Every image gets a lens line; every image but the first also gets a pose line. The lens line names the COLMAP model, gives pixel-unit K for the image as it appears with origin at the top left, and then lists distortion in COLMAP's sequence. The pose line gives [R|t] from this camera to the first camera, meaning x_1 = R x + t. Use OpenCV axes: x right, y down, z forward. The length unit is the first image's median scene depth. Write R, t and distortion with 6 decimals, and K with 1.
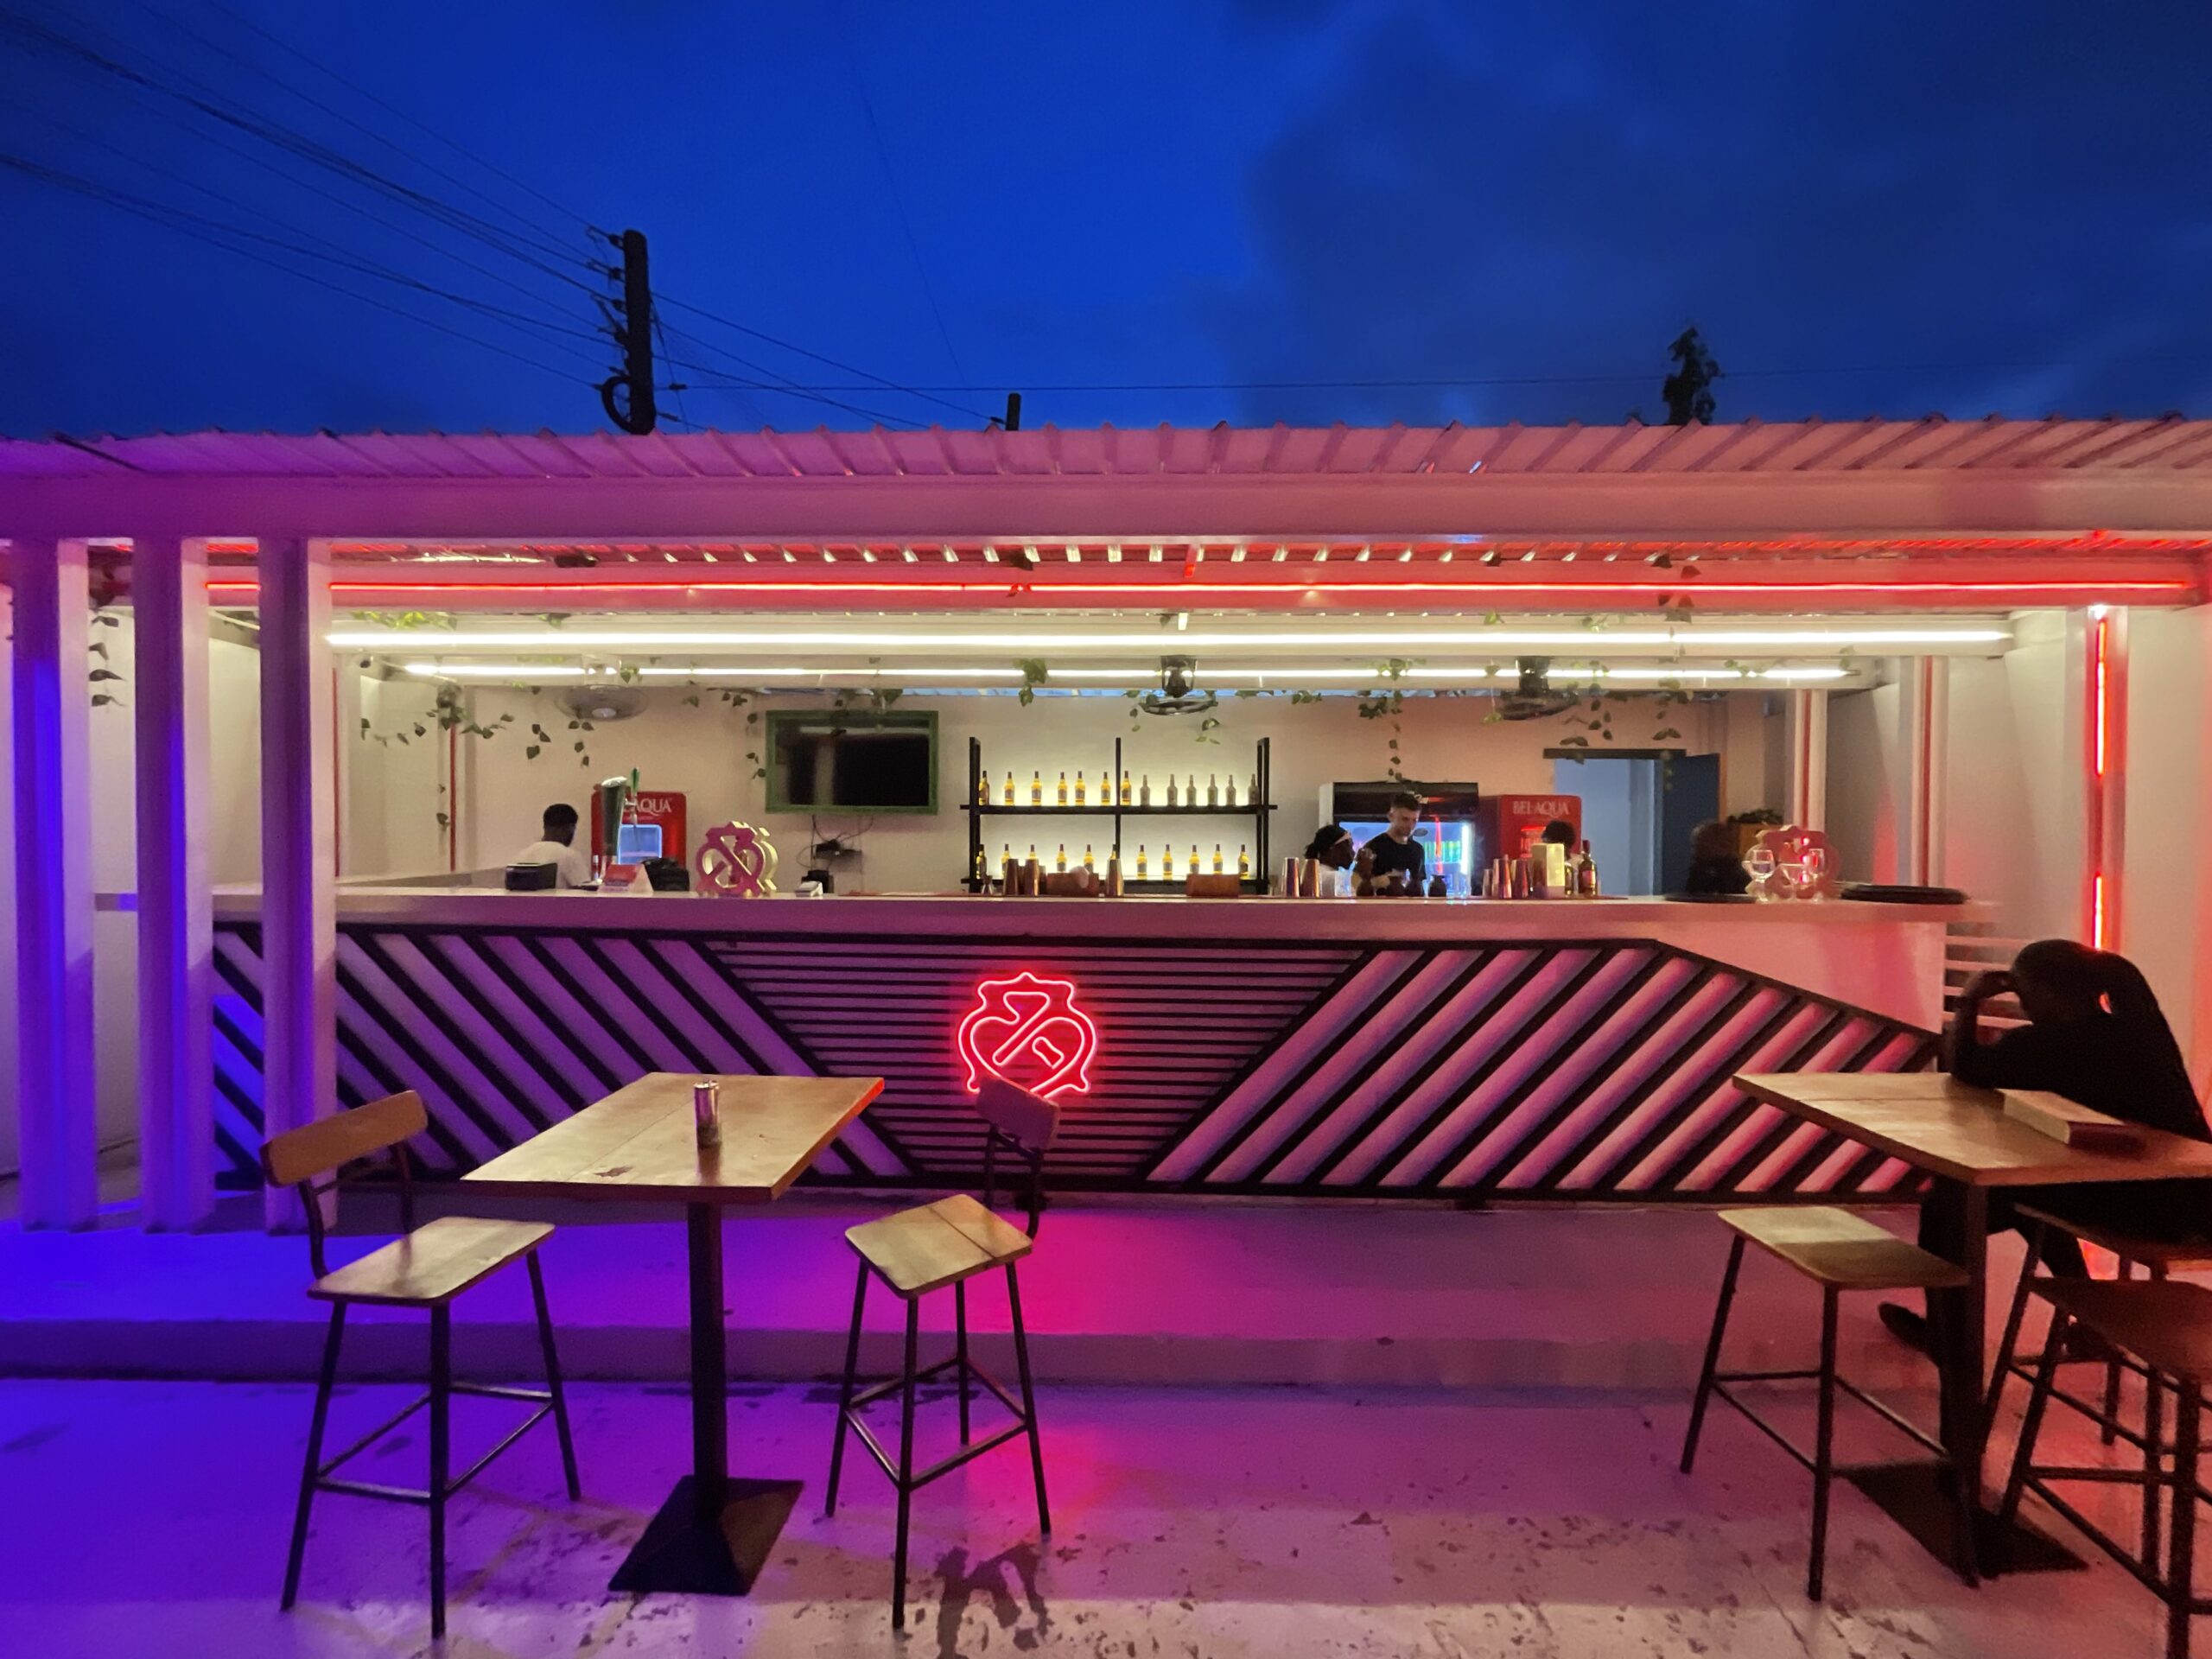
lens RADIAL K [[891.1, 0, 1106.0], [0, 891.1, 829.5], [0, 0, 1]] dist [0.002102, -0.002848]
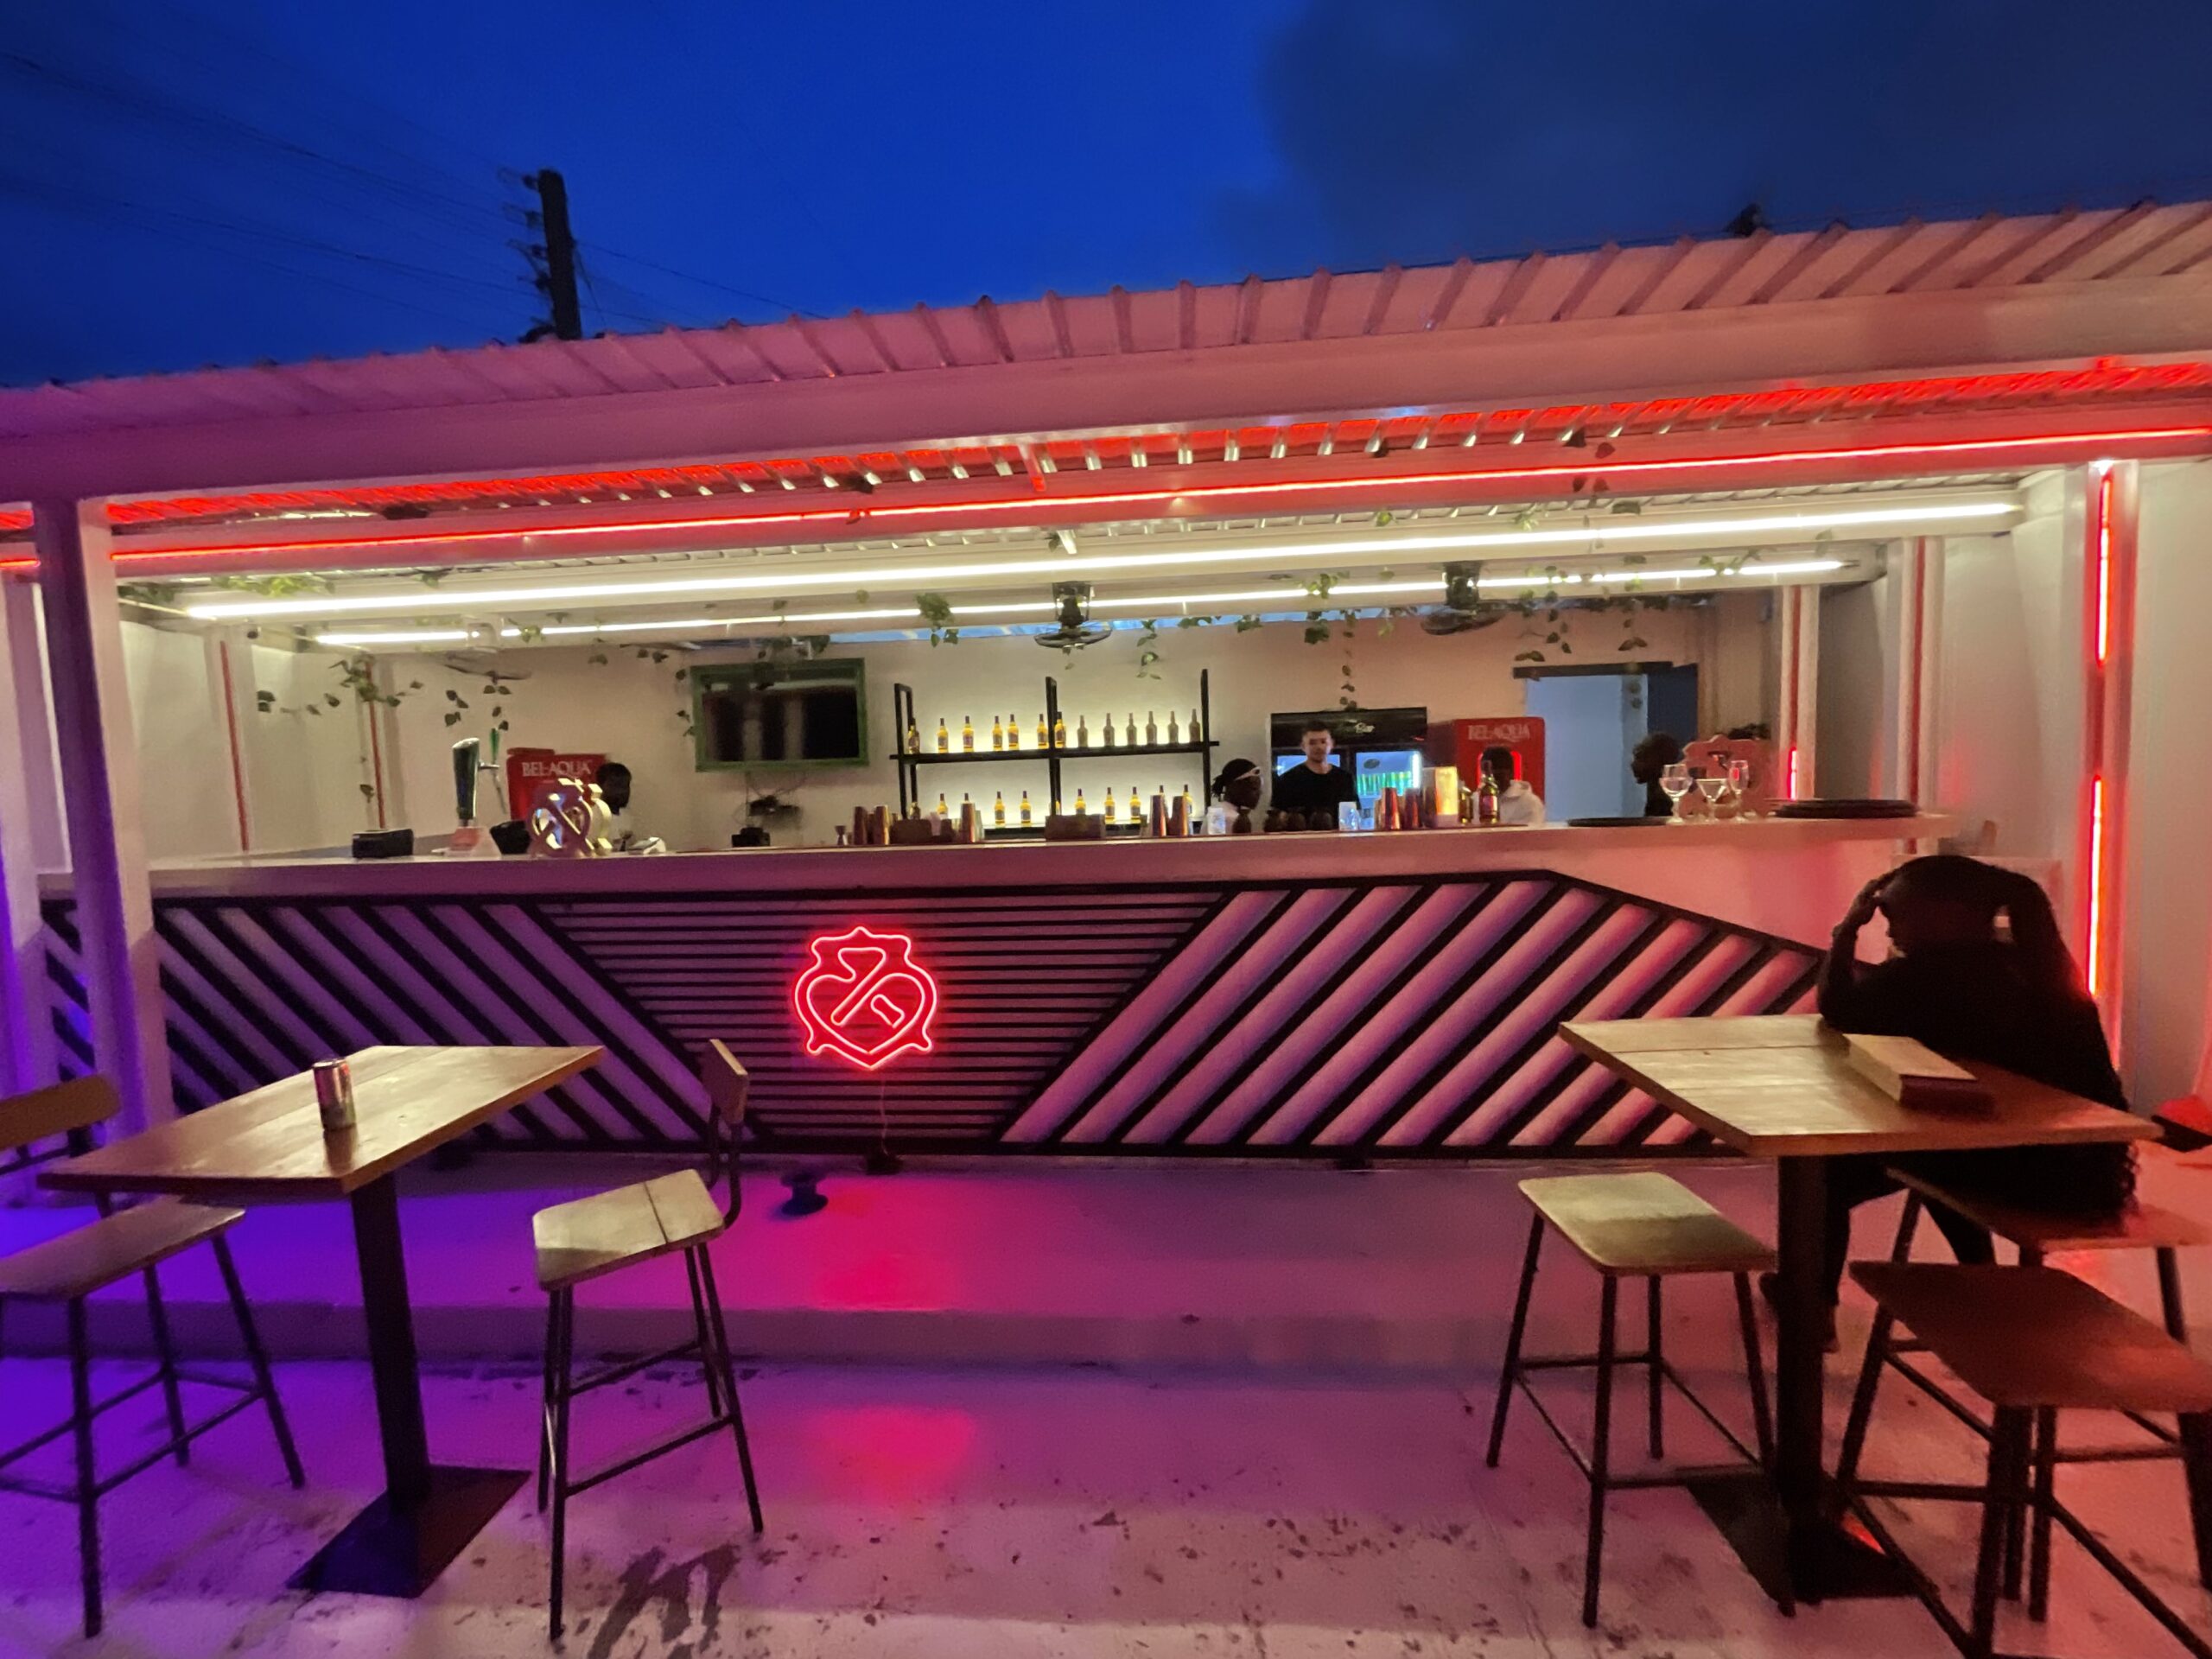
lens RADIAL K [[891.1, 0, 1106.0], [0, 891.1, 829.5], [0, 0, 1]] dist [0.002102, -0.002848]
pose [[0.997498, -0.036541, -0.060521, 0.205218], [0.039899, 0.997676, 0.055238, 0.014860], [0.058362, -0.057515, 0.996637, 0.078219]]
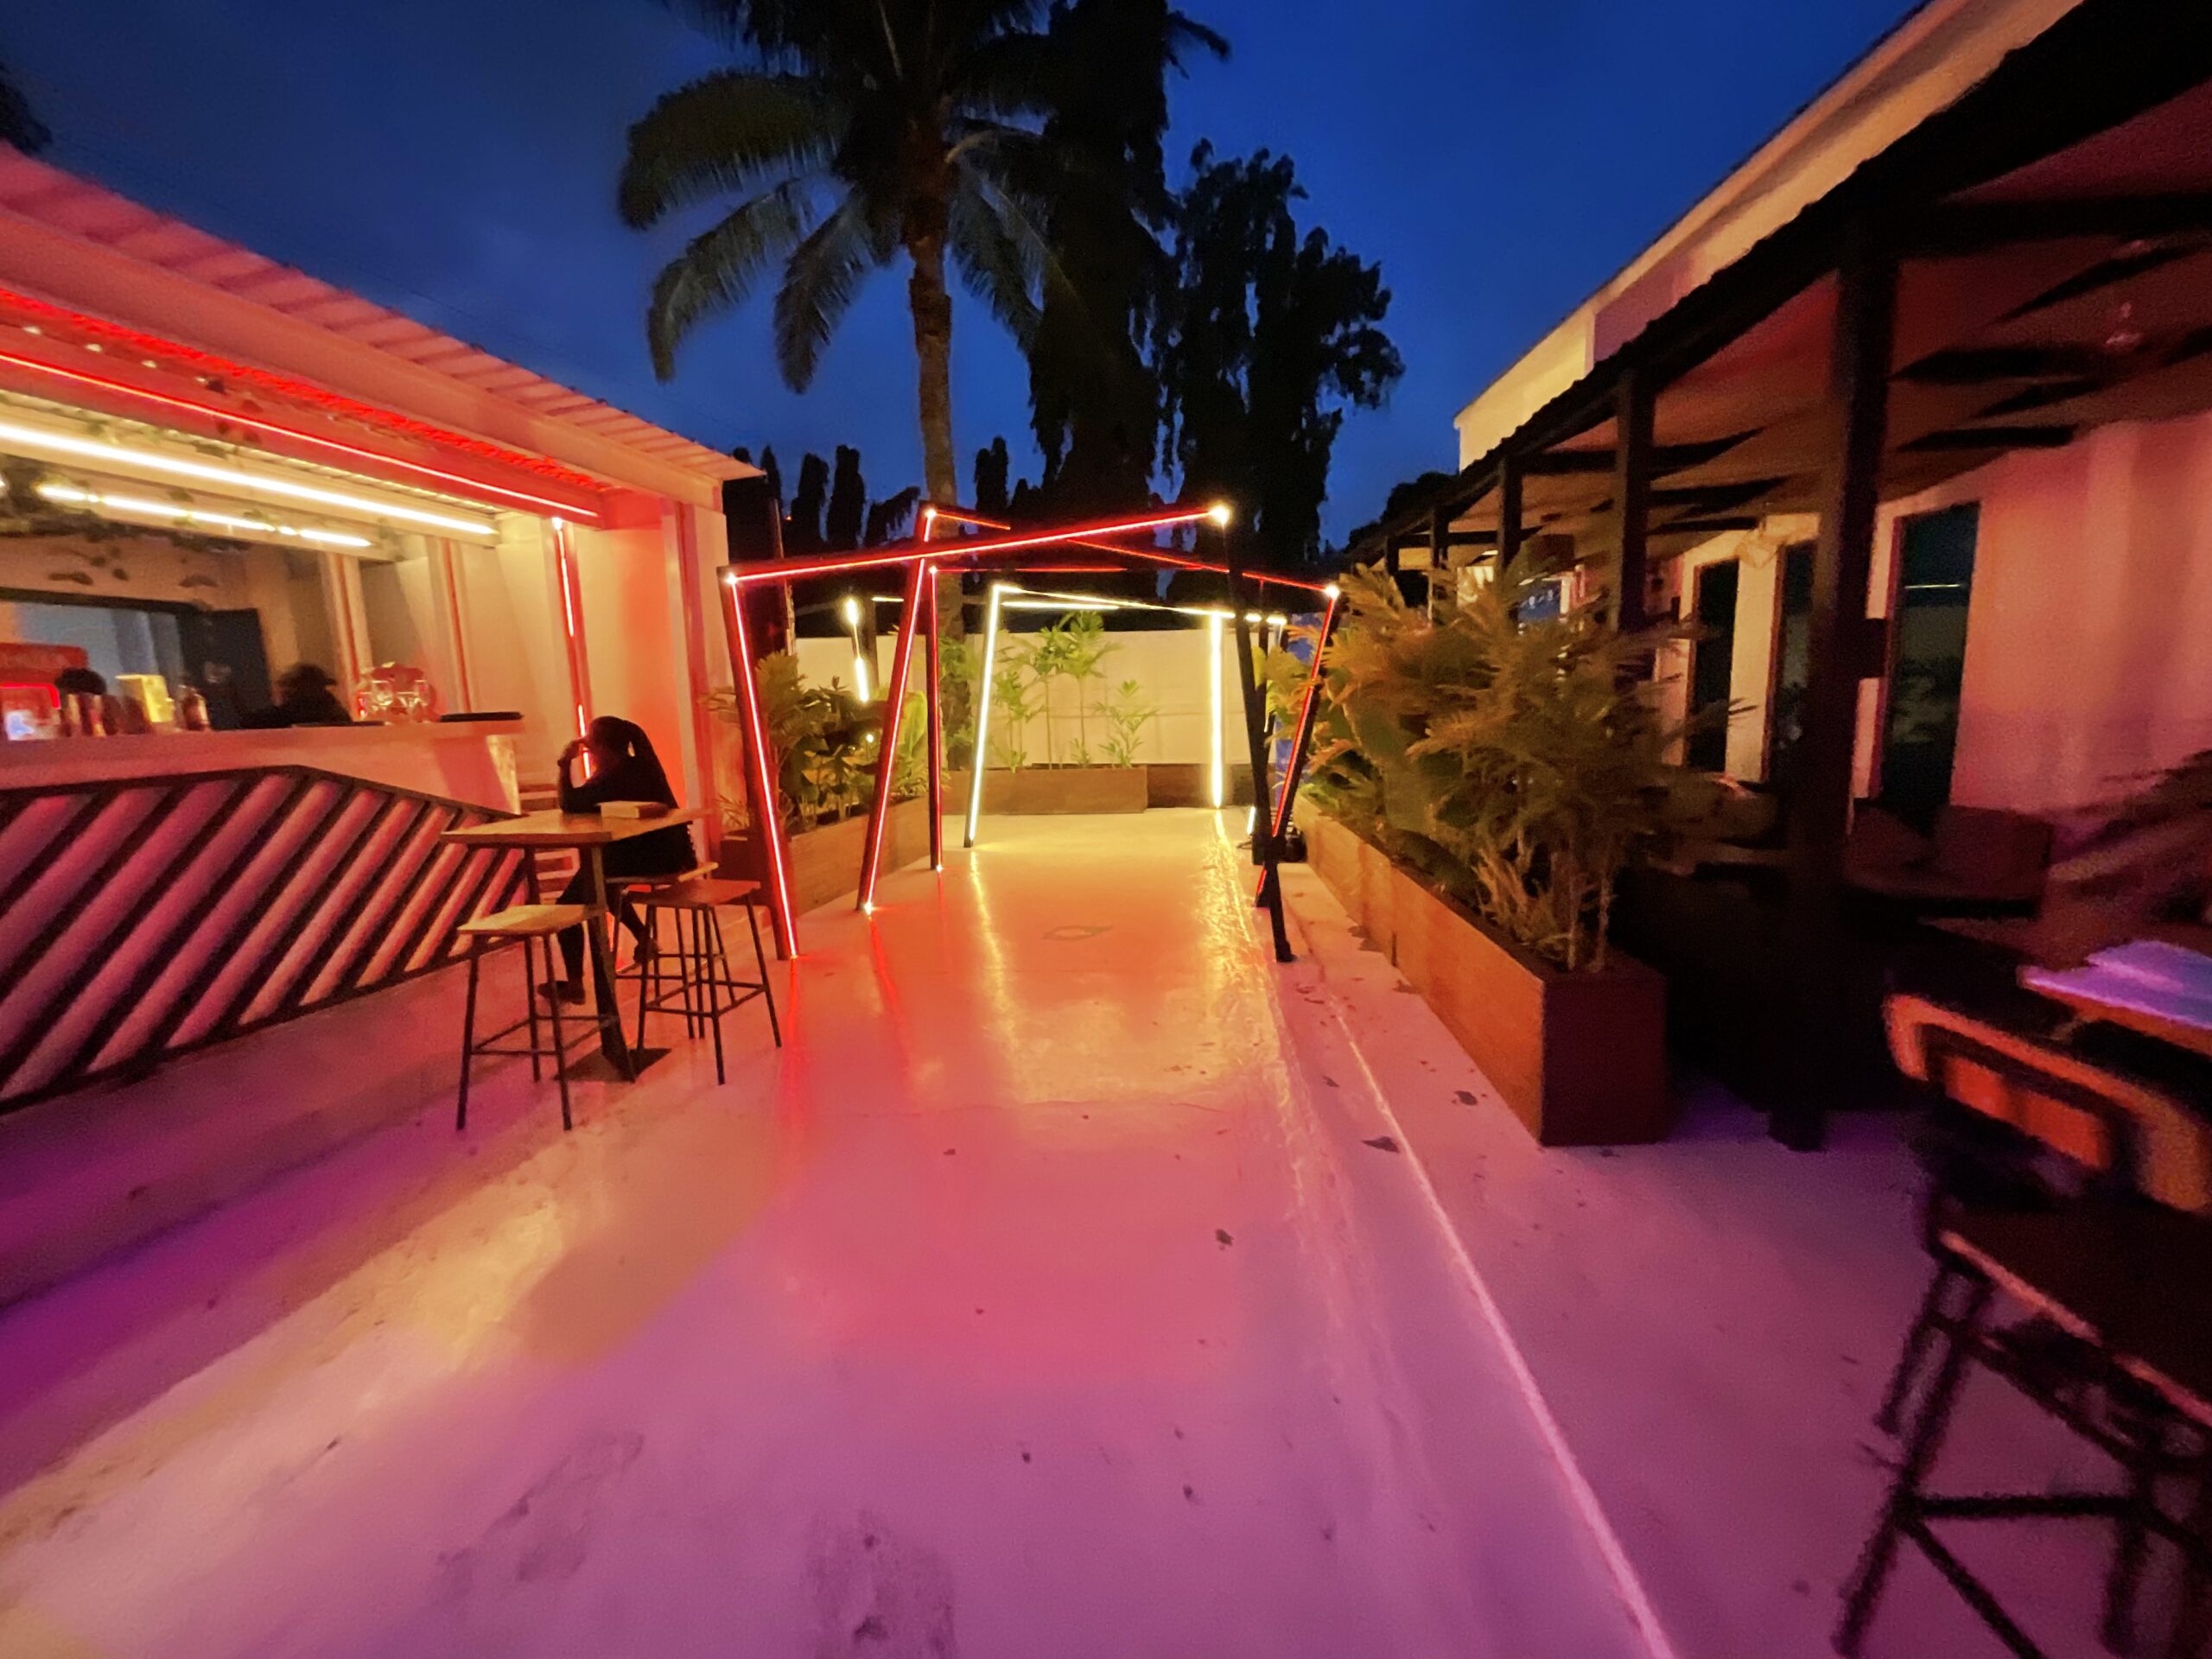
lens RADIAL K [[891.1, 0, 1106.0], [0, 891.1, 829.5], [0, 0, 1]] dist [0.002102, -0.002848]
pose [[0.139145, -0.150469, 0.978774, -0.264677], [0.040780, 0.988421, 0.146154, 0.074392], [-0.989432, 0.019578, 0.143670, -0.089368]]
